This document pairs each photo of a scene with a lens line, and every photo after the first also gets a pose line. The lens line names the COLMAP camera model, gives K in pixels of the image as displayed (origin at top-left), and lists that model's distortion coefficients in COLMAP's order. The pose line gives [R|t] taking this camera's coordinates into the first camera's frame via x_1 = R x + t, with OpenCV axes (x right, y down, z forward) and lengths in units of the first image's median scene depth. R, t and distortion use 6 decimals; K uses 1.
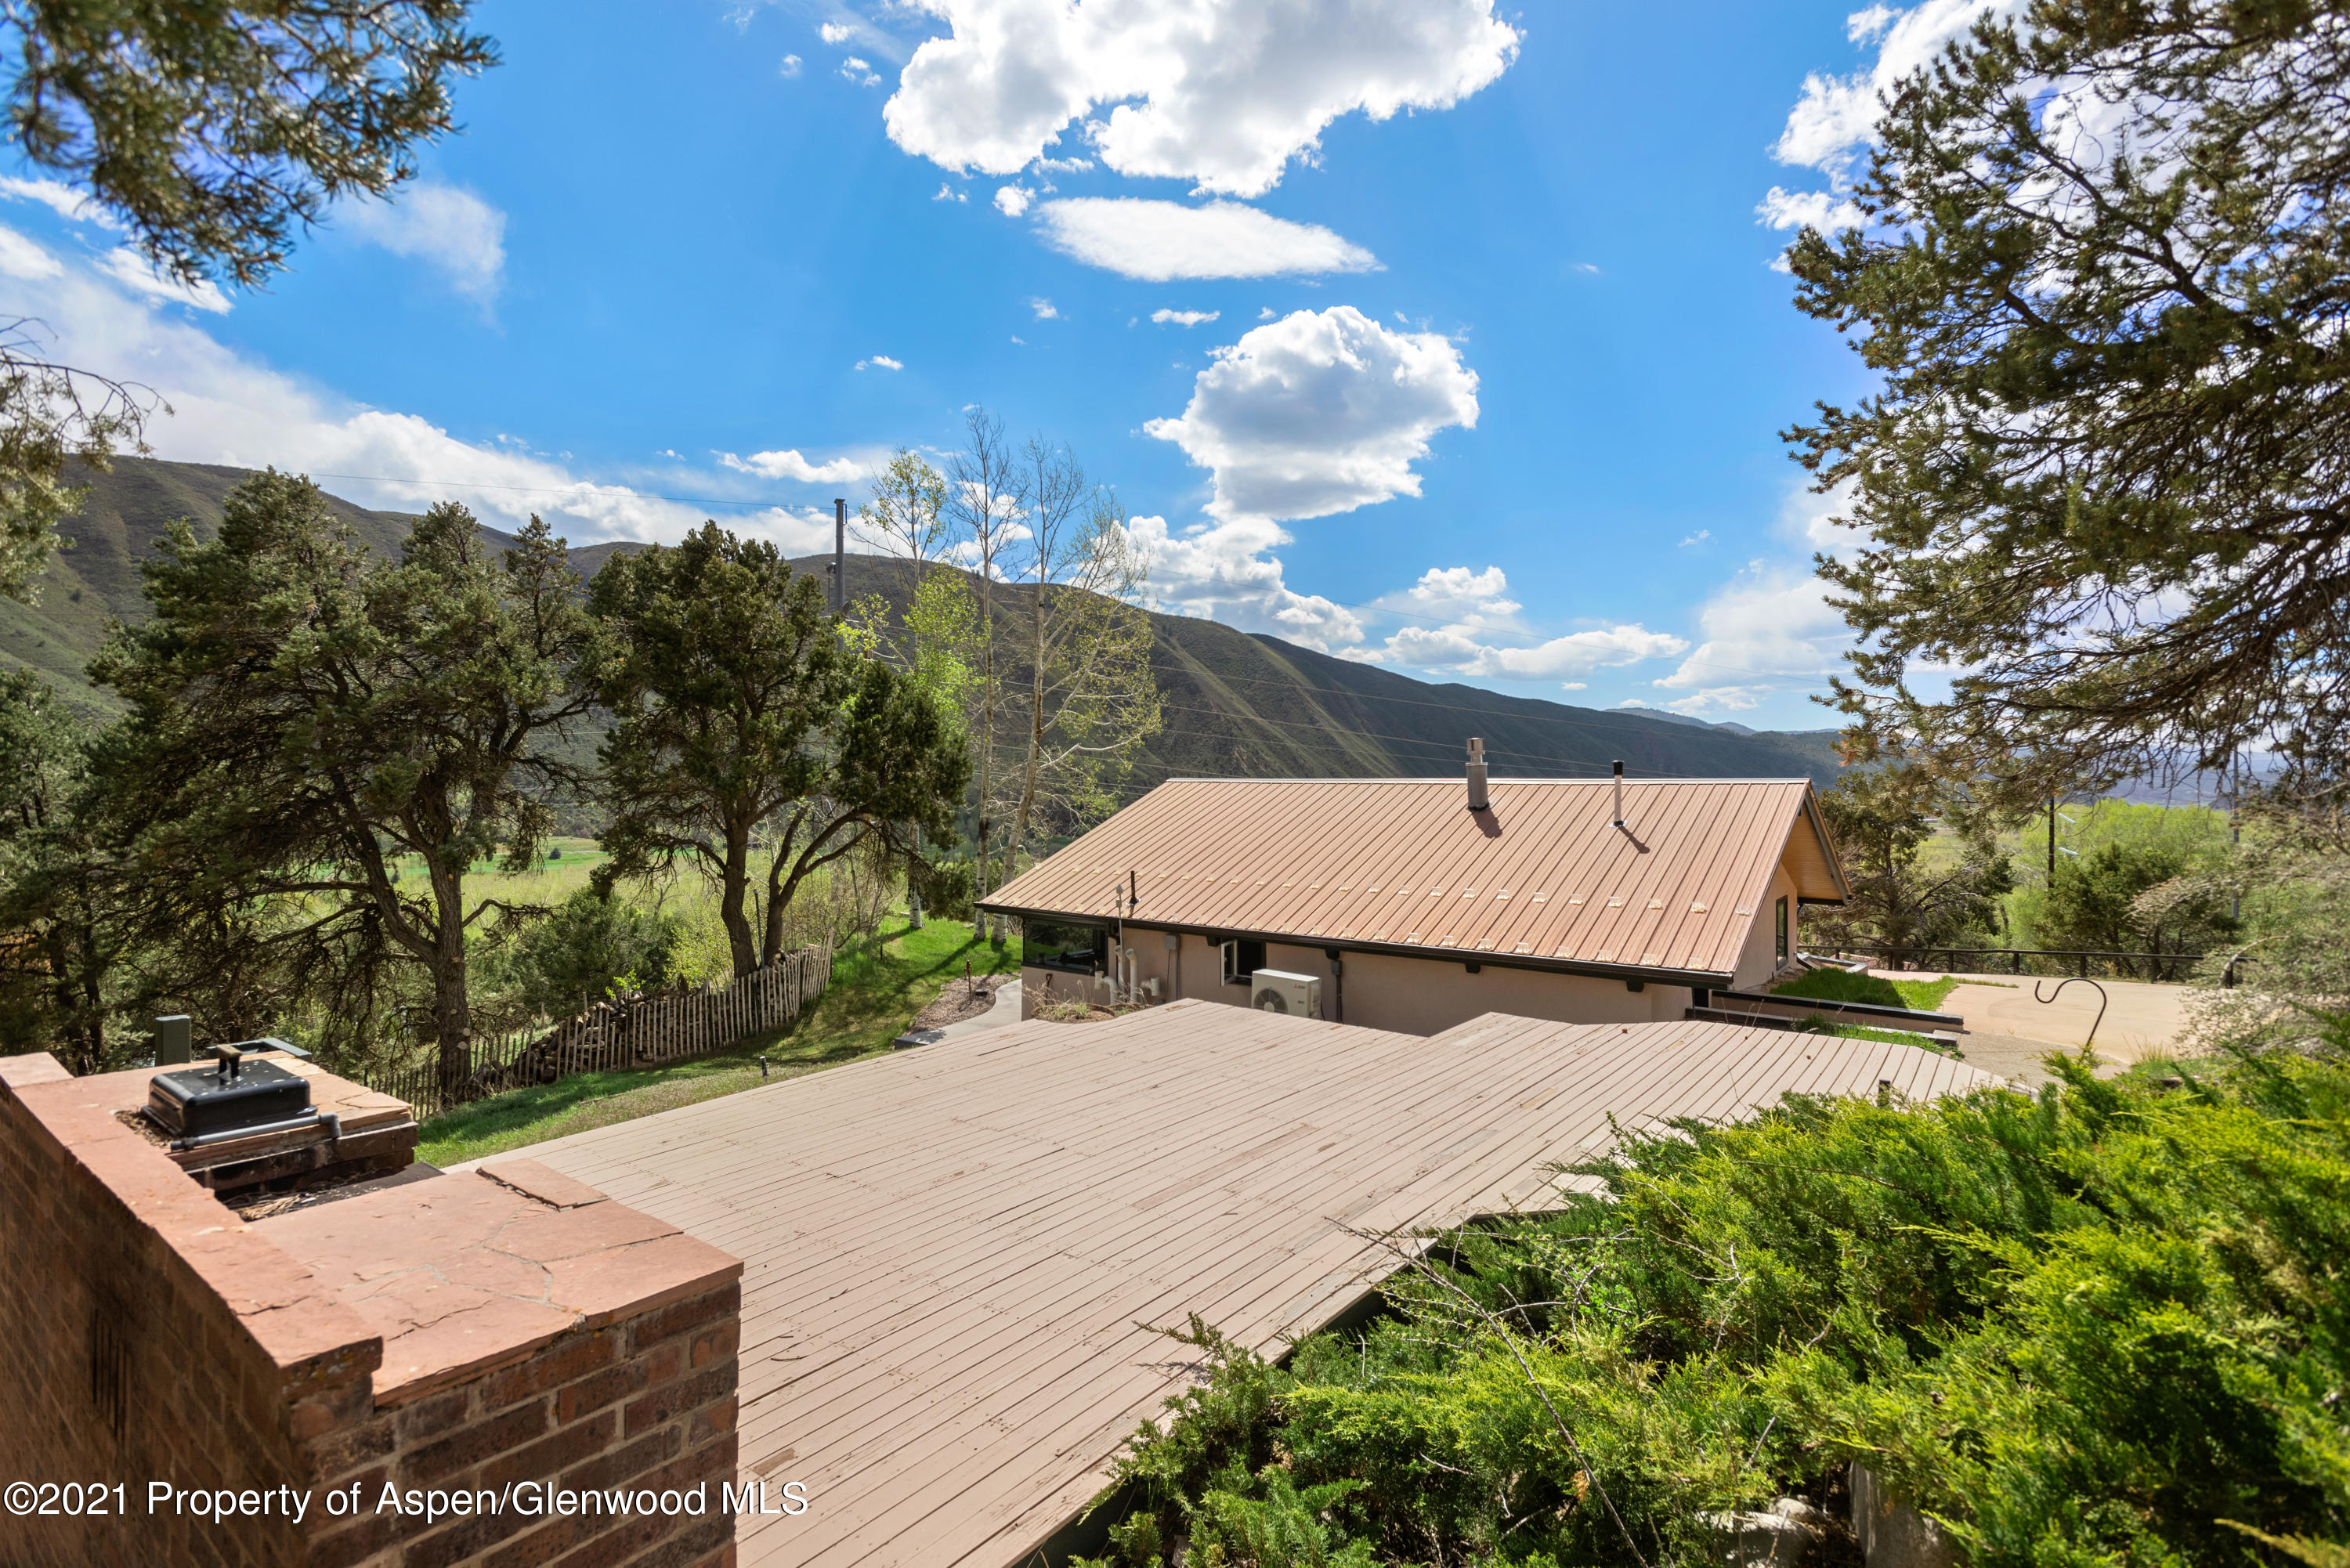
lens RADIAL K [[1109.4, 0, 1175.6], [0, 1109.4, 781.2], [0, 0, 1]] dist [0.019567, 0.000114]
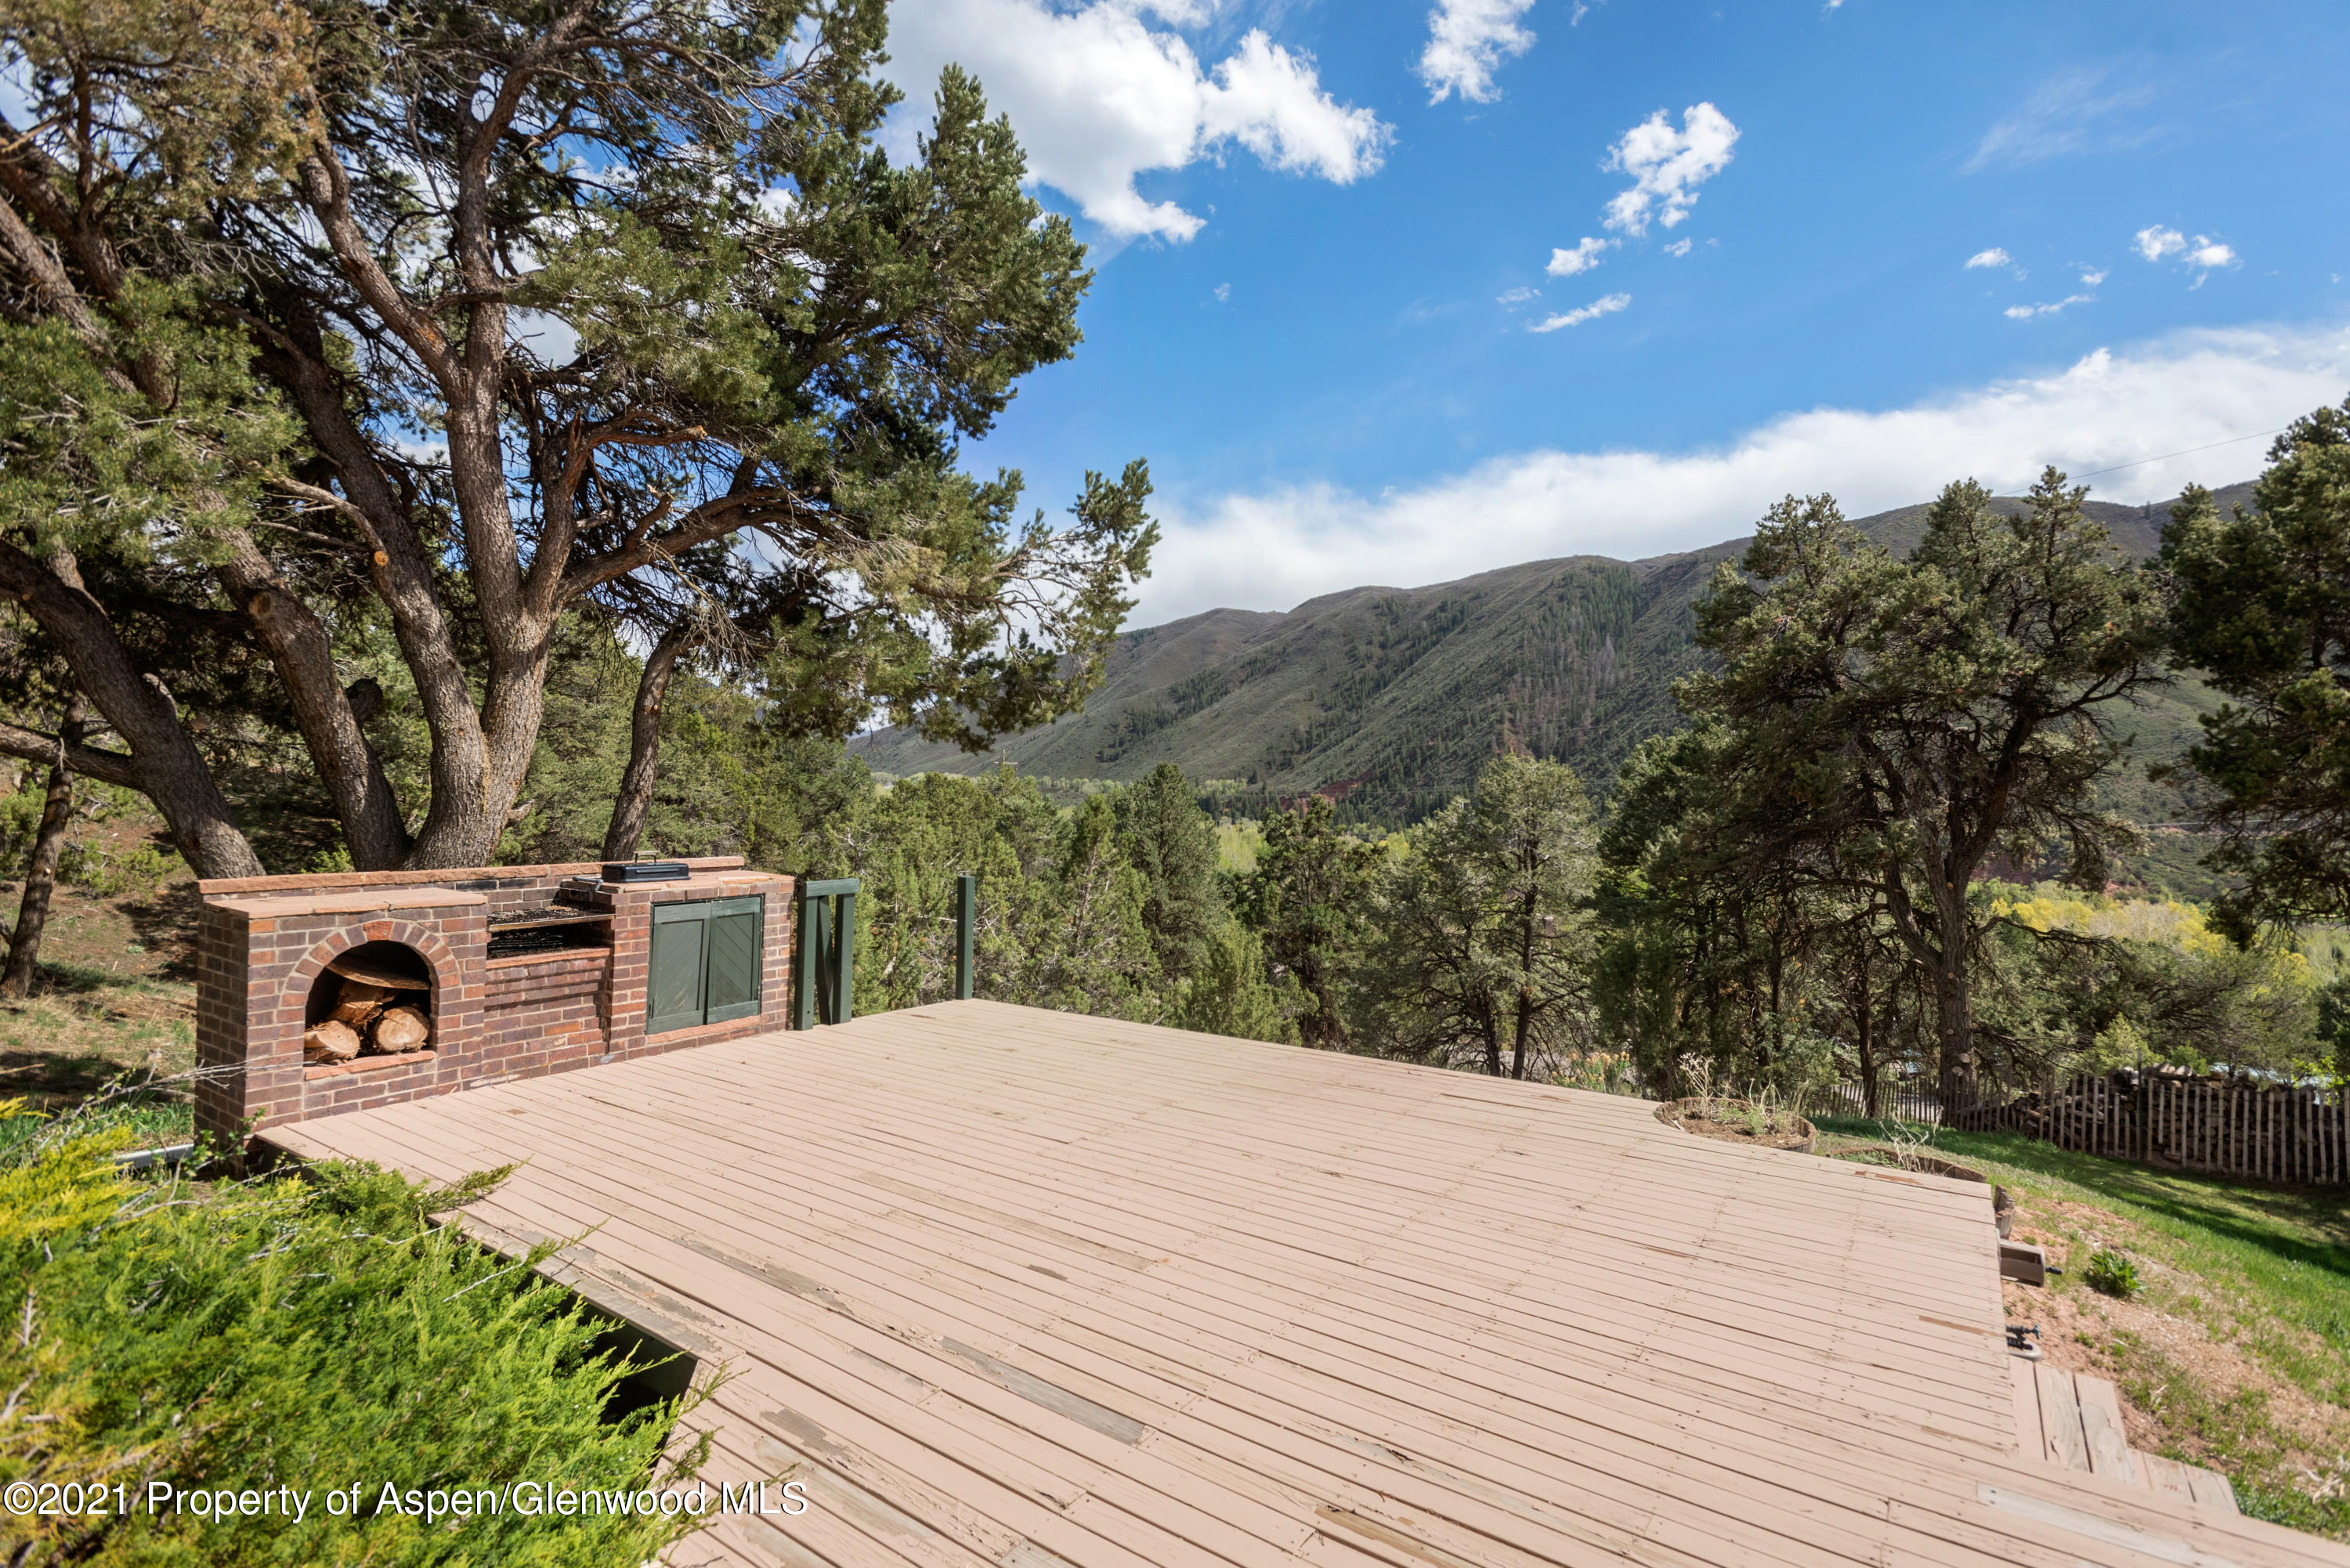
lens RADIAL K [[1109.4, 0, 1177.3], [0, 1109.4, 787.3], [0, 0, 1]] dist [0.019567, 0.000114]
pose [[0.060445, -0.005759, -0.998155, 0.738995], [-0.016696, 0.999838, -0.006780, 0.058690], [0.998032, 0.017075, 0.060339, 0.997310]]
